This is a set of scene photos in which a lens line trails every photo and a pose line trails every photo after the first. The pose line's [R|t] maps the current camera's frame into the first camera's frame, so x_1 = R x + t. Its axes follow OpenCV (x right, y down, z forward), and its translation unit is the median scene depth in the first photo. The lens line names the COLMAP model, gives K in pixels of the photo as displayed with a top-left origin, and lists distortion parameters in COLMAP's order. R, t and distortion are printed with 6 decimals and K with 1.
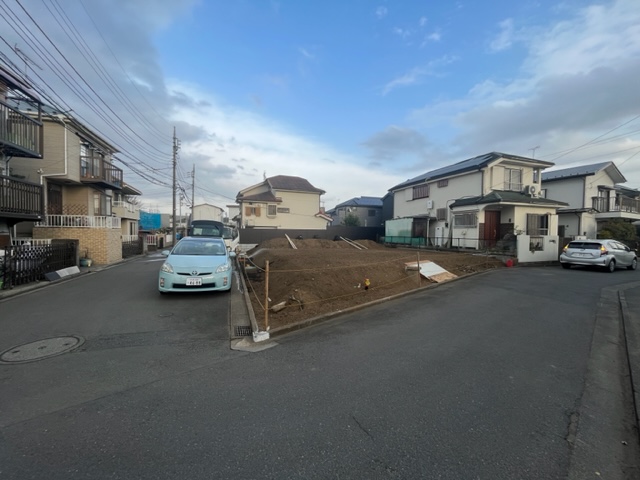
lens RADIAL K [[260.8, 0, 319.0], [0, 260.8, 239.2], [0, 0, 1]] dist [-0.002447, -0.000242]
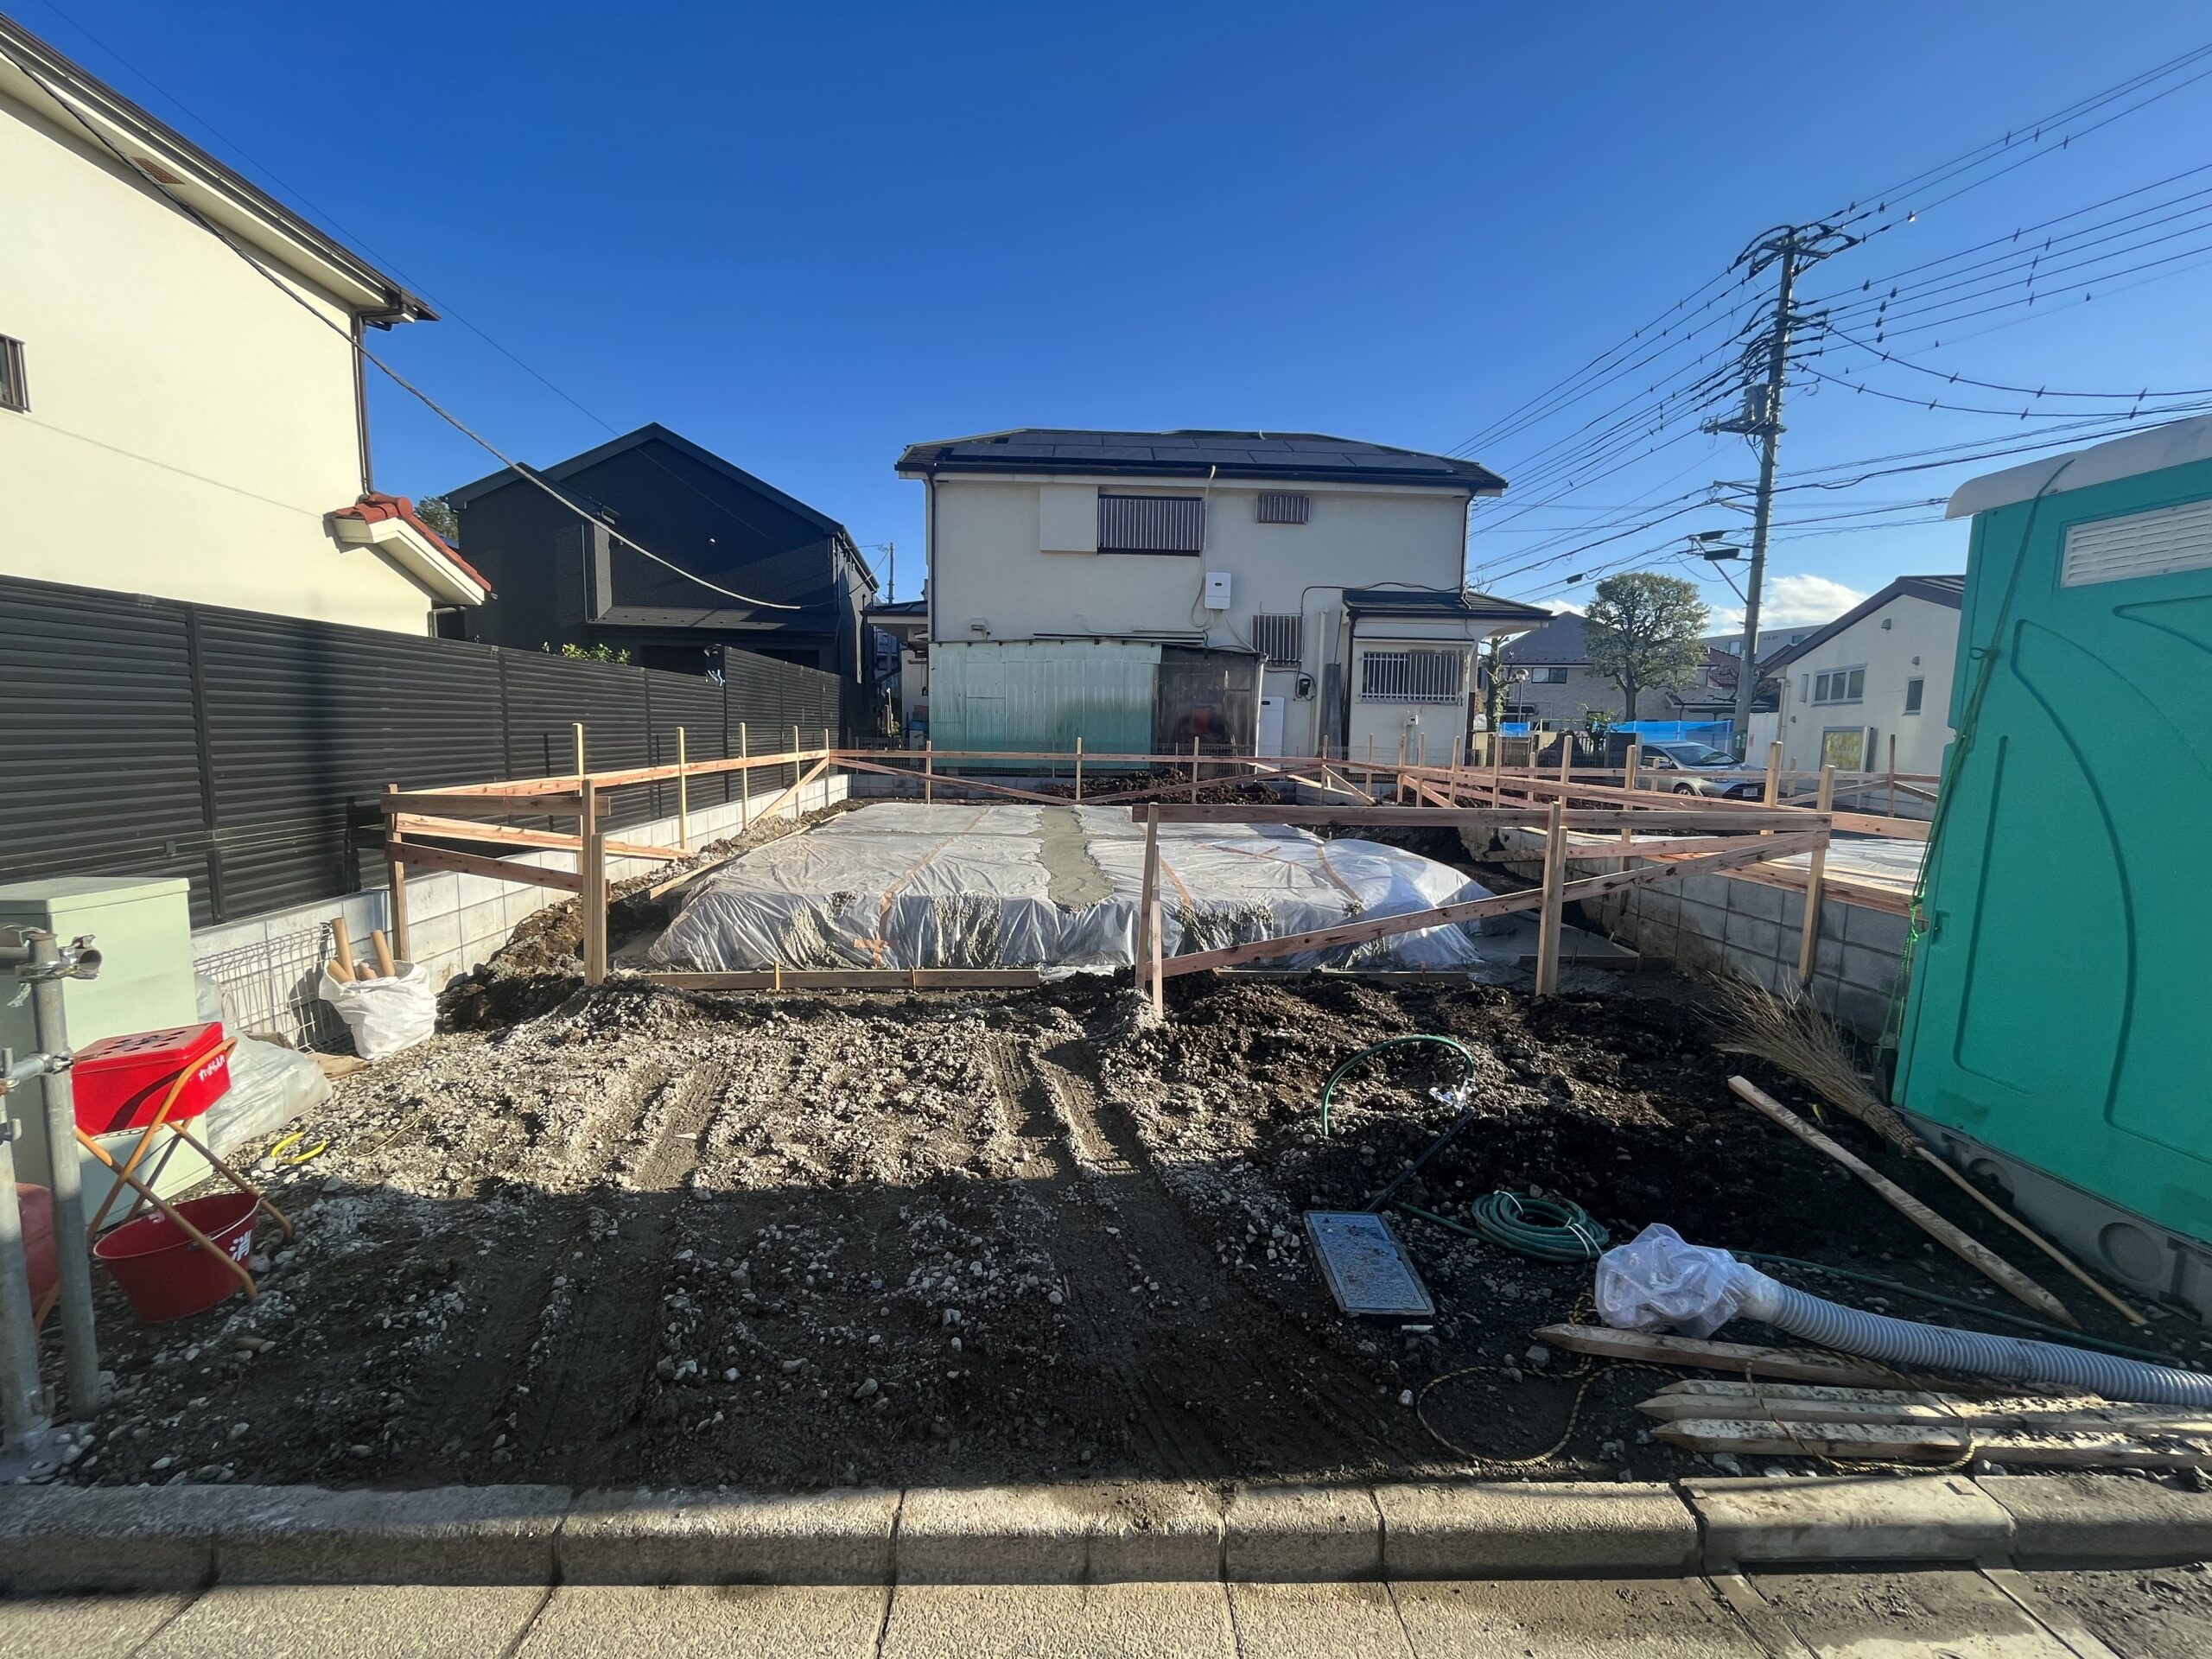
lens RADIAL K [[901.4, 0, 1103.6], [0, 901.4, 828.6], [0, 0, 1]] dist [-0.002447, -0.000242]
pose [[0.303523, -0.109035, 0.946565, -0.373197], [0.007333, 0.993669, 0.112110, -0.018677], [-0.952796, -0.027086, 0.302401, 0.897402]]
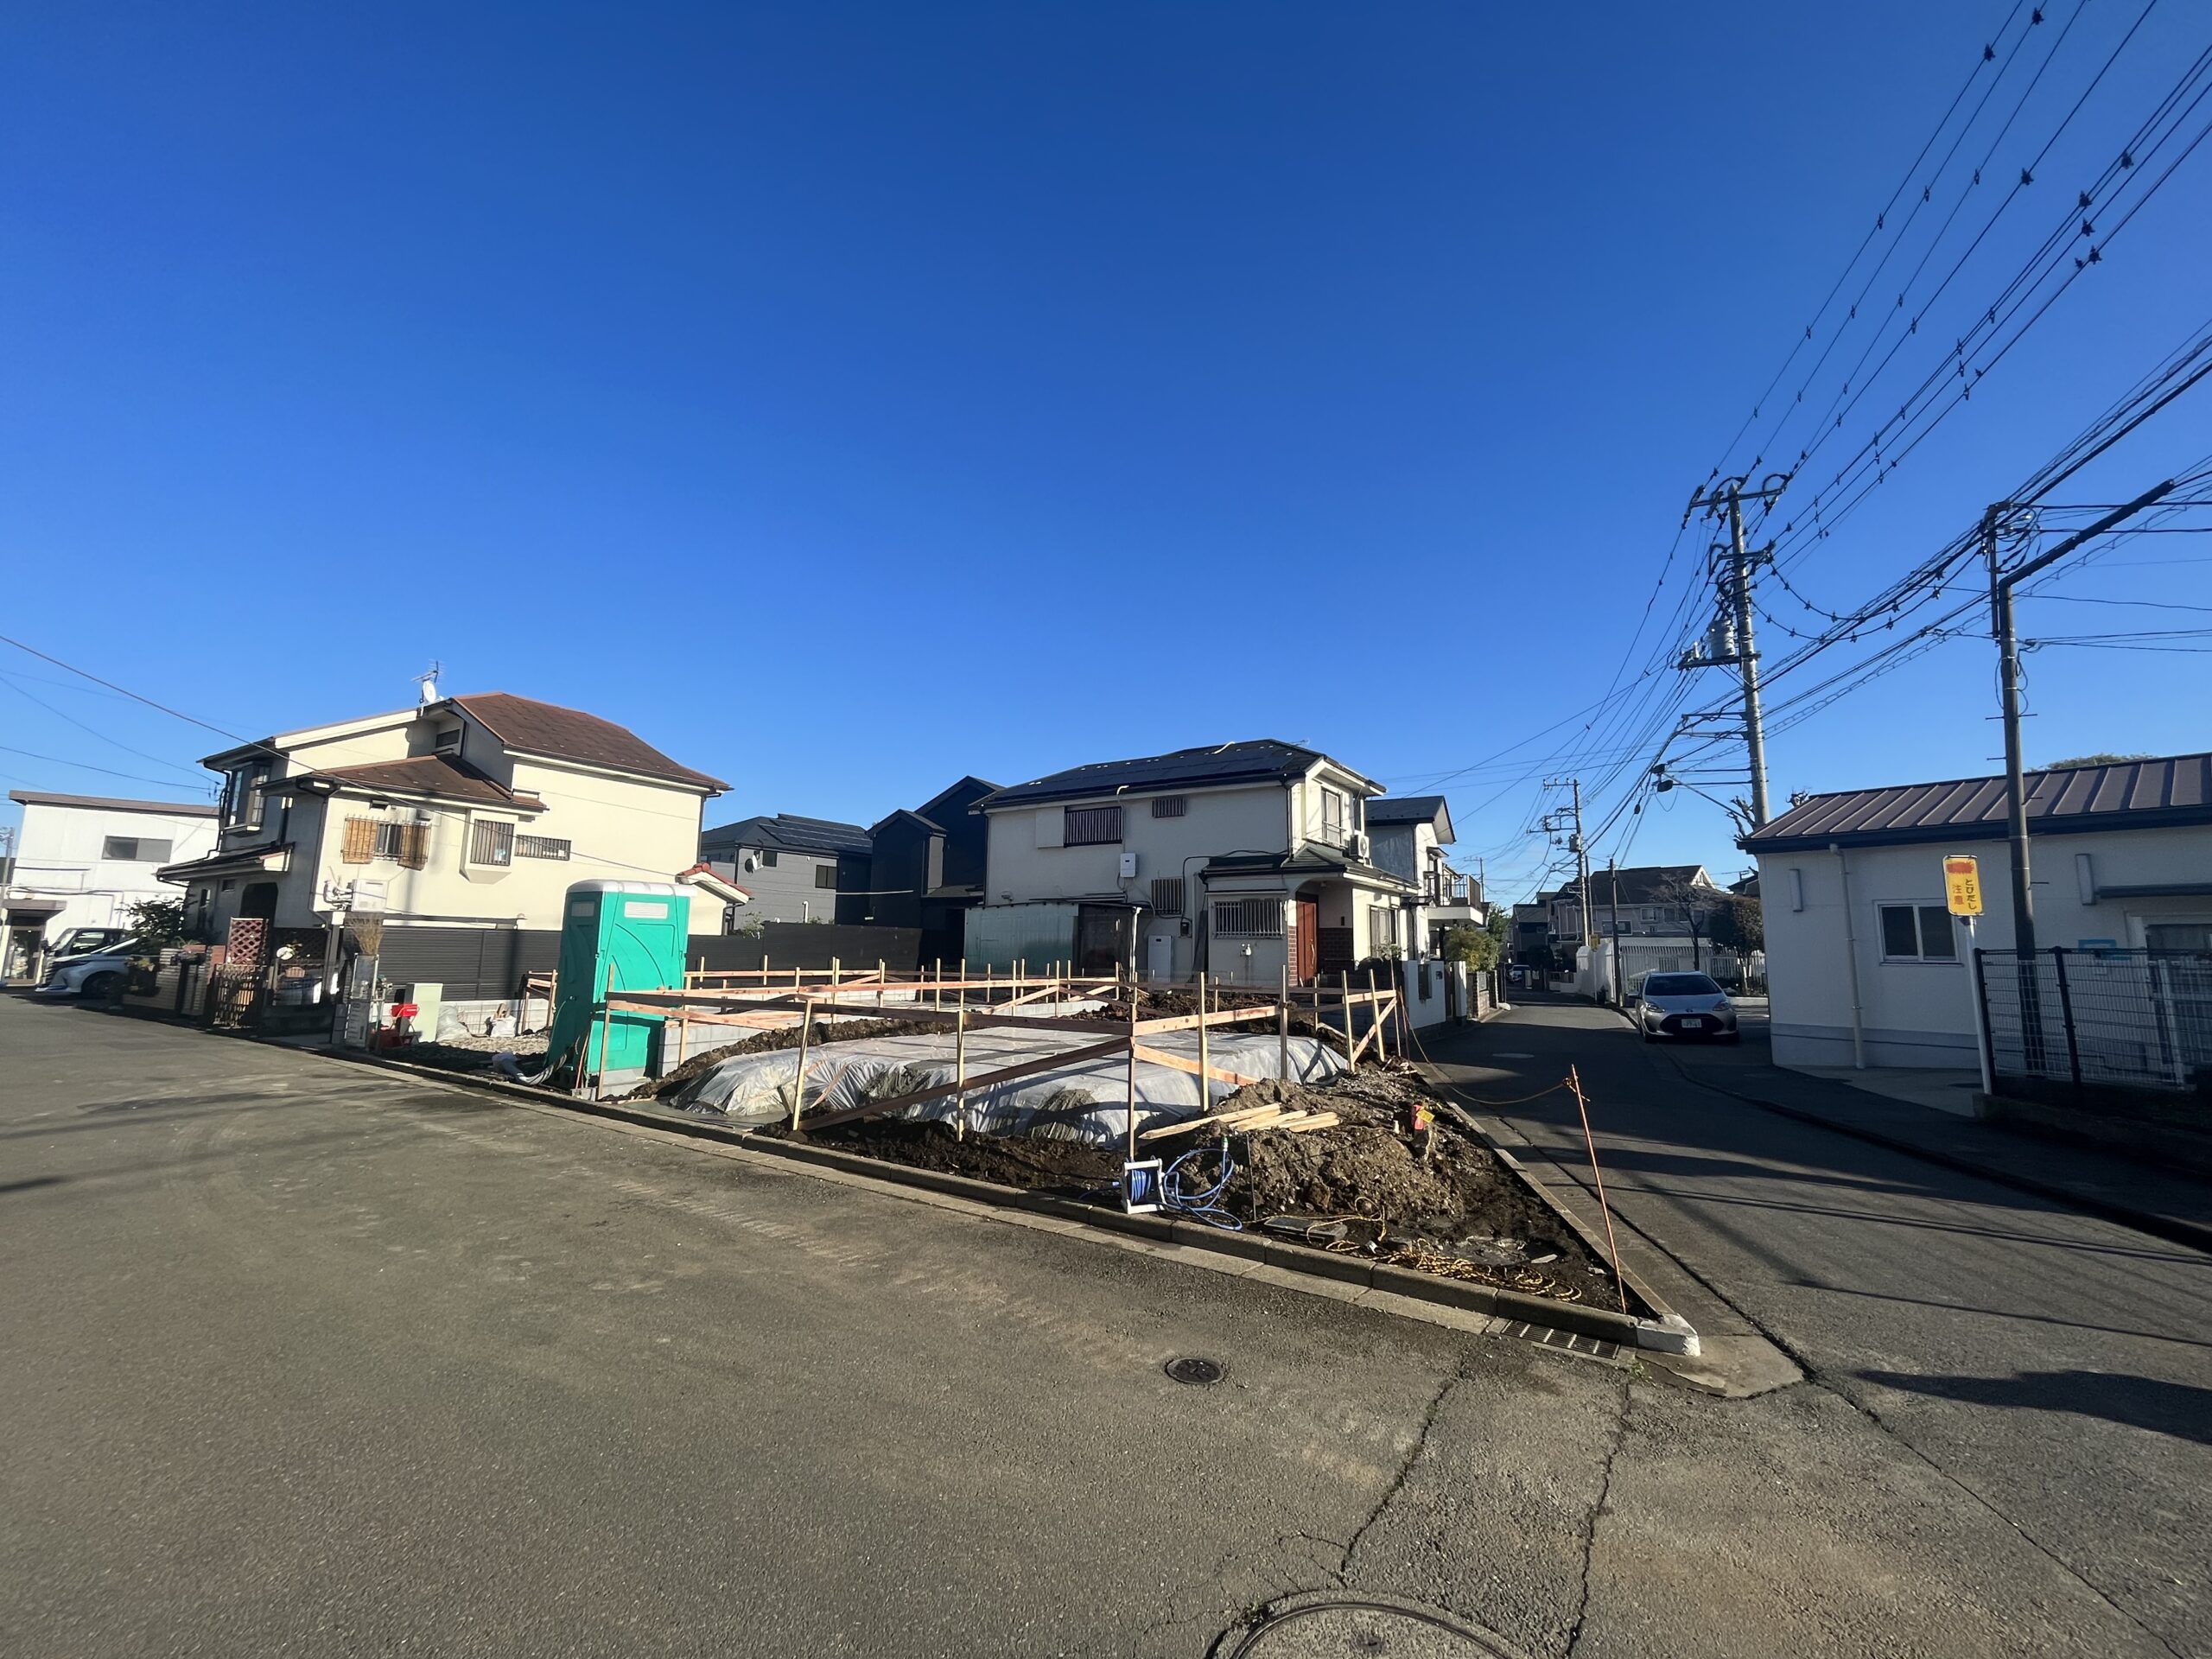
lens RADIAL K [[901.4, 0, 1103.2], [0, 901.4, 831.5], [0, 0, 1]] dist [-0.002447, -0.000242]
pose [[0.799024, 0.084146, 0.595382, -0.297602], [0.006992, 0.988793, -0.149130, -0.005276], [-0.601258, 0.123321, 0.789481, 0.118070]]
